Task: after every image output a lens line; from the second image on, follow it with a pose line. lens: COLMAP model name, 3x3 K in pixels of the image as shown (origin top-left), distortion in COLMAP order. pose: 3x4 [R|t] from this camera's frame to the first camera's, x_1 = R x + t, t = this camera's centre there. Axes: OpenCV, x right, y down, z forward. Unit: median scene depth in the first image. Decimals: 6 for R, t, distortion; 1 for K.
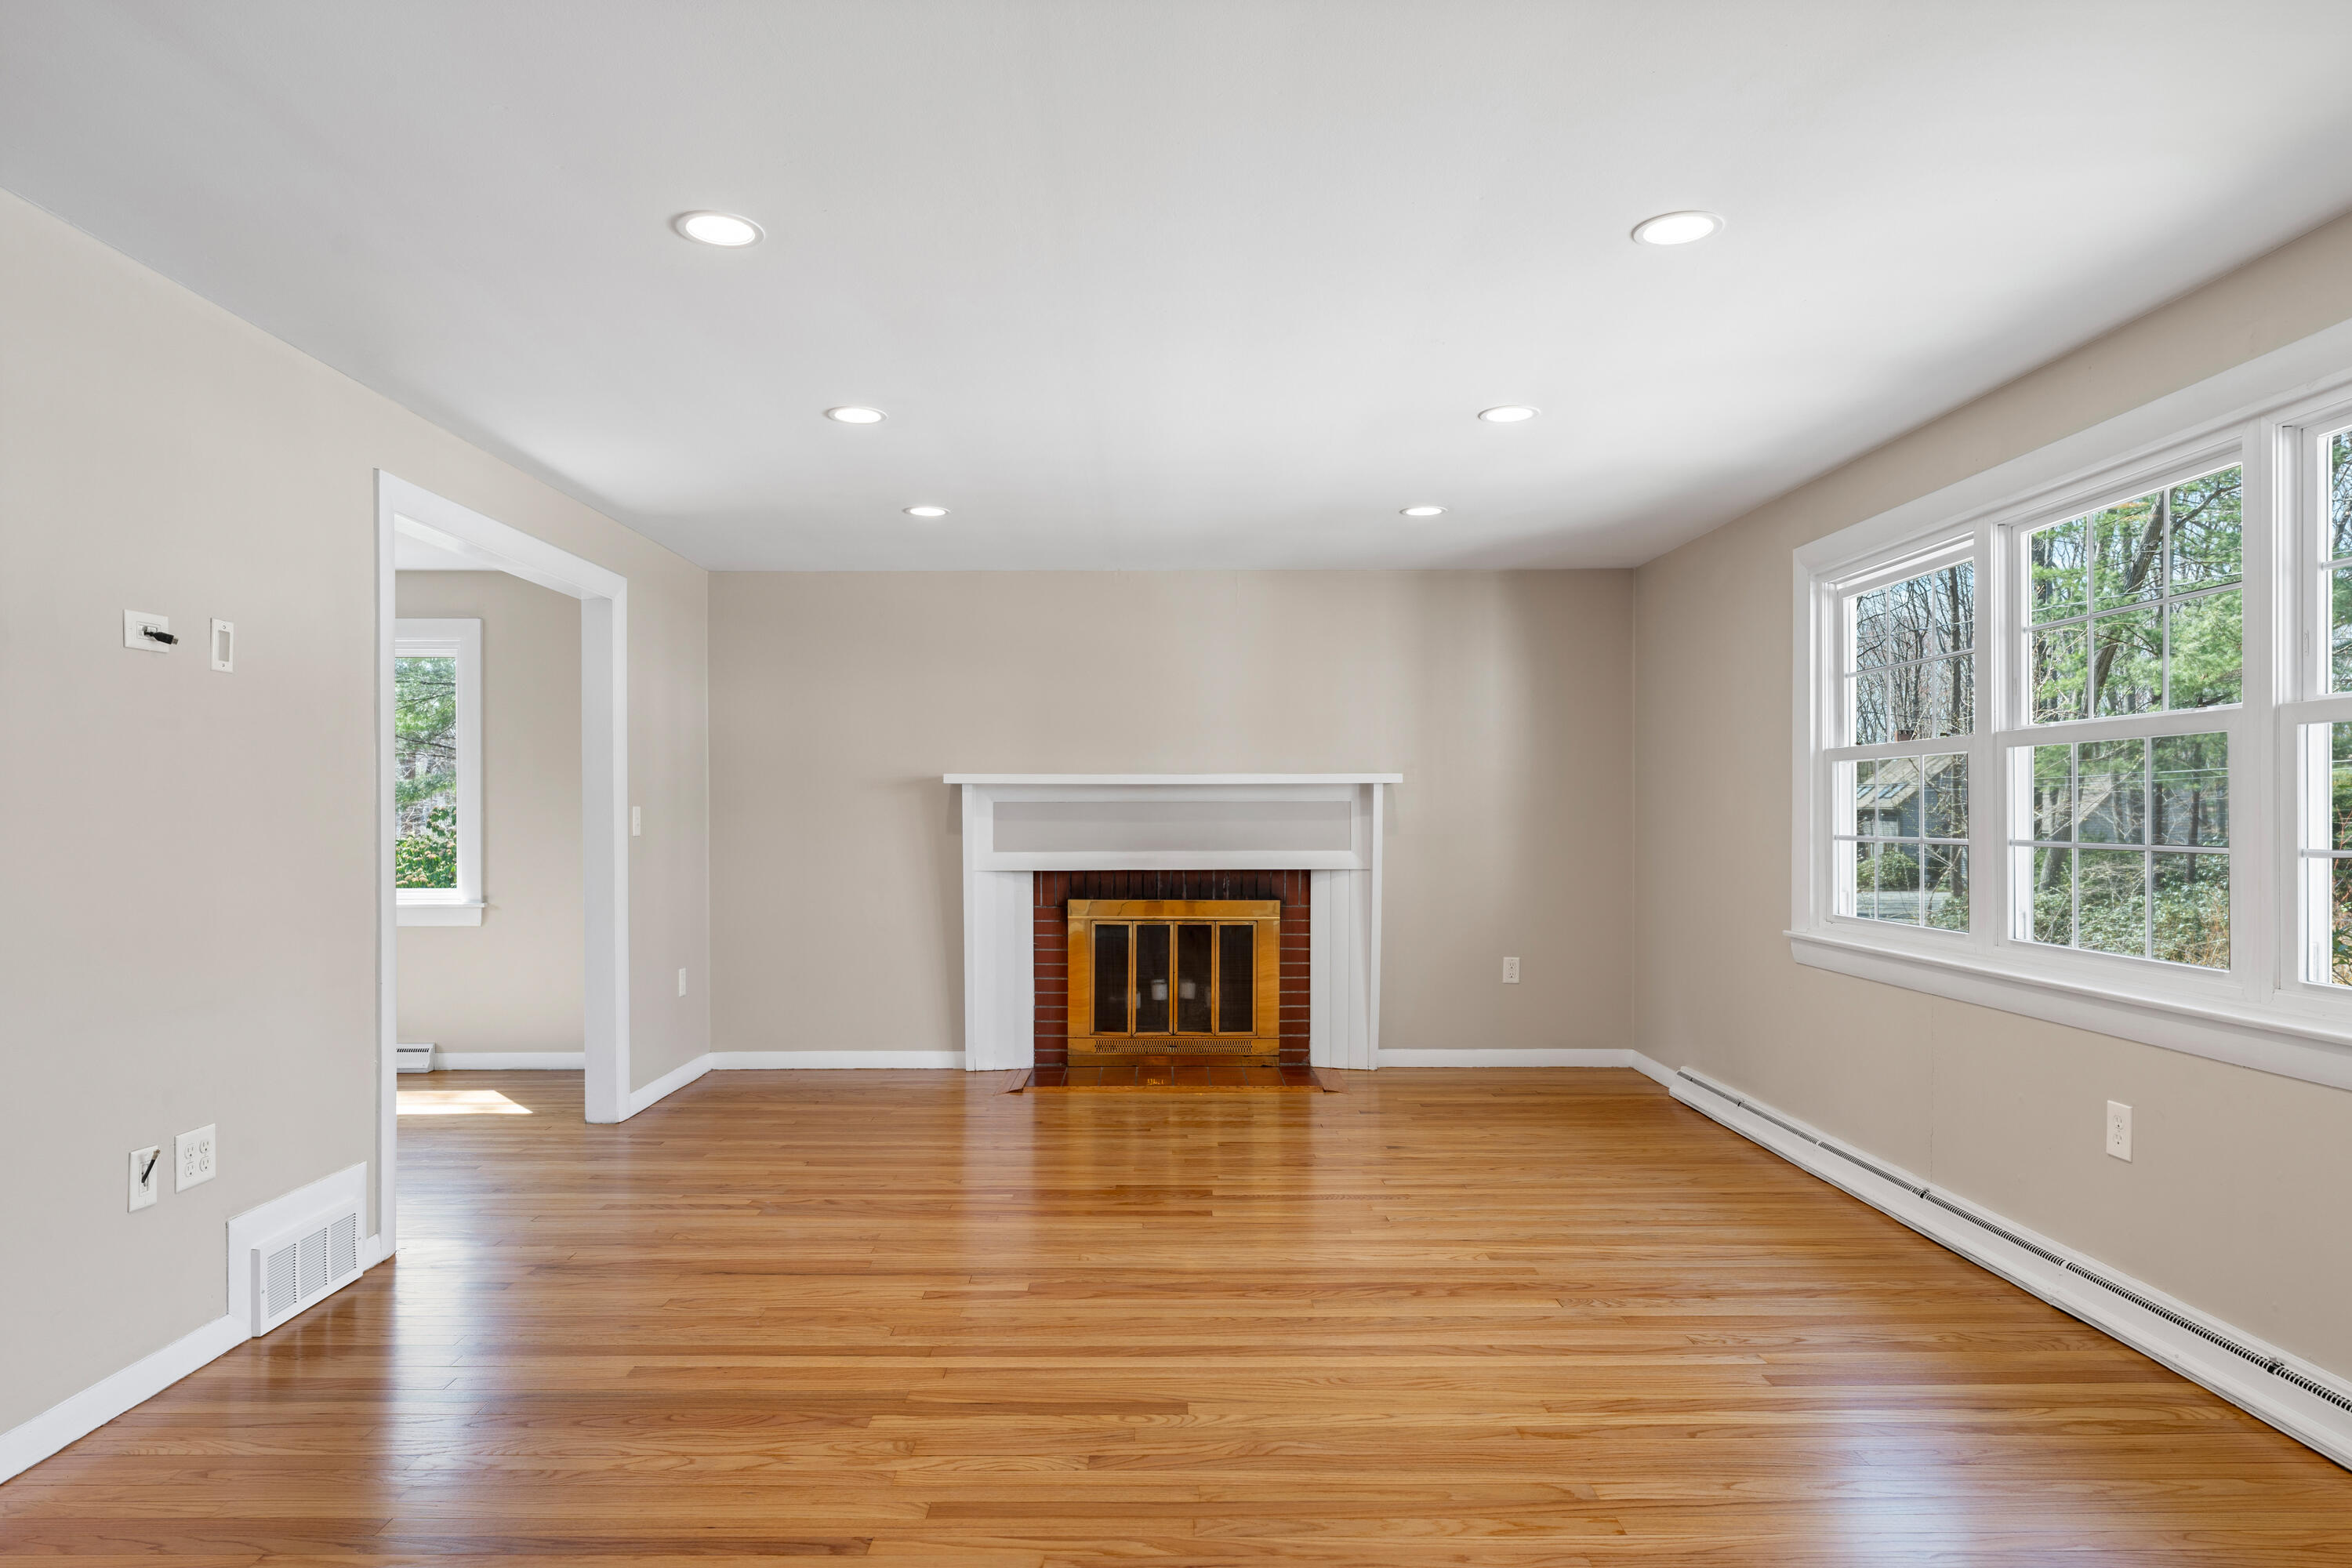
lens RADIAL K [[1398.9, 0, 1132.5], [0, 1398.9, 823.7], [0, 0, 1]] dist [0.004987, -0.001494]
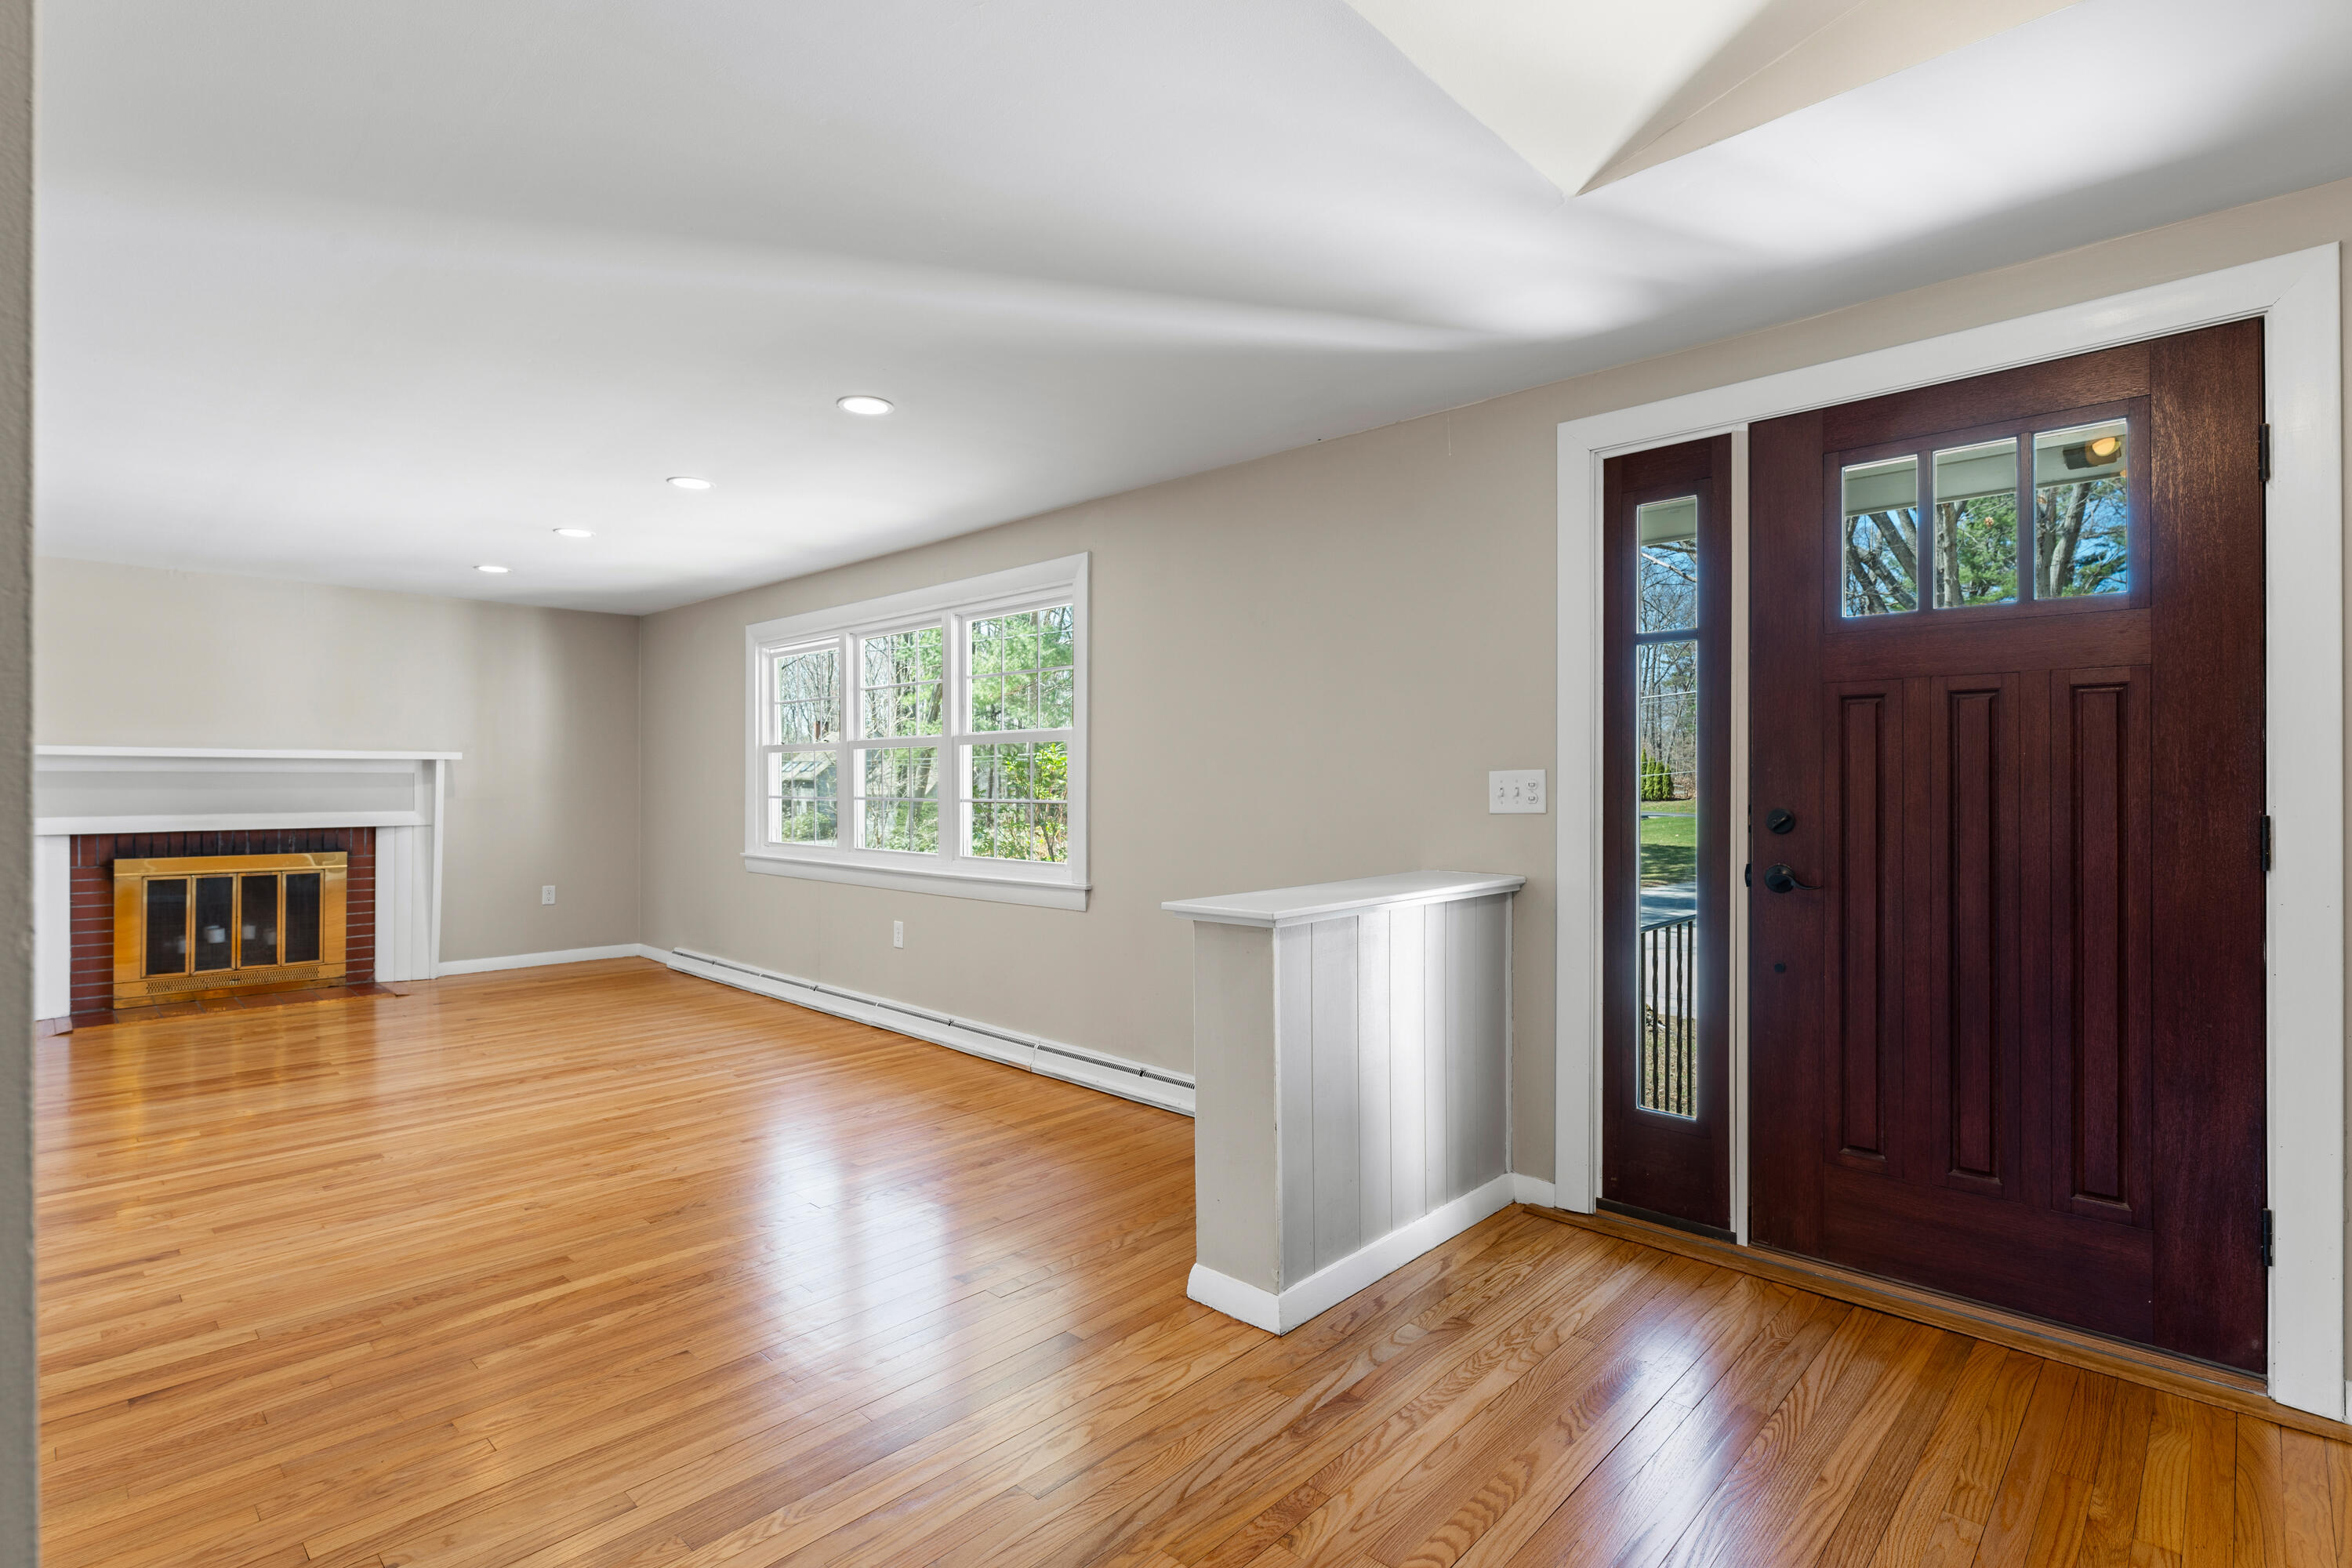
lens RADIAL K [[1150.6, 0, 1197.8], [0, 1150.6, 776.4], [0, 0, 1]] dist [-0.001683, -0.000999]
pose [[0.682617, 0.004410, 0.730763, -0.167065], [0.004295, 0.999940, -0.010047, 0.001192], [-0.730763, 0.009997, 0.682558, -0.338590]]
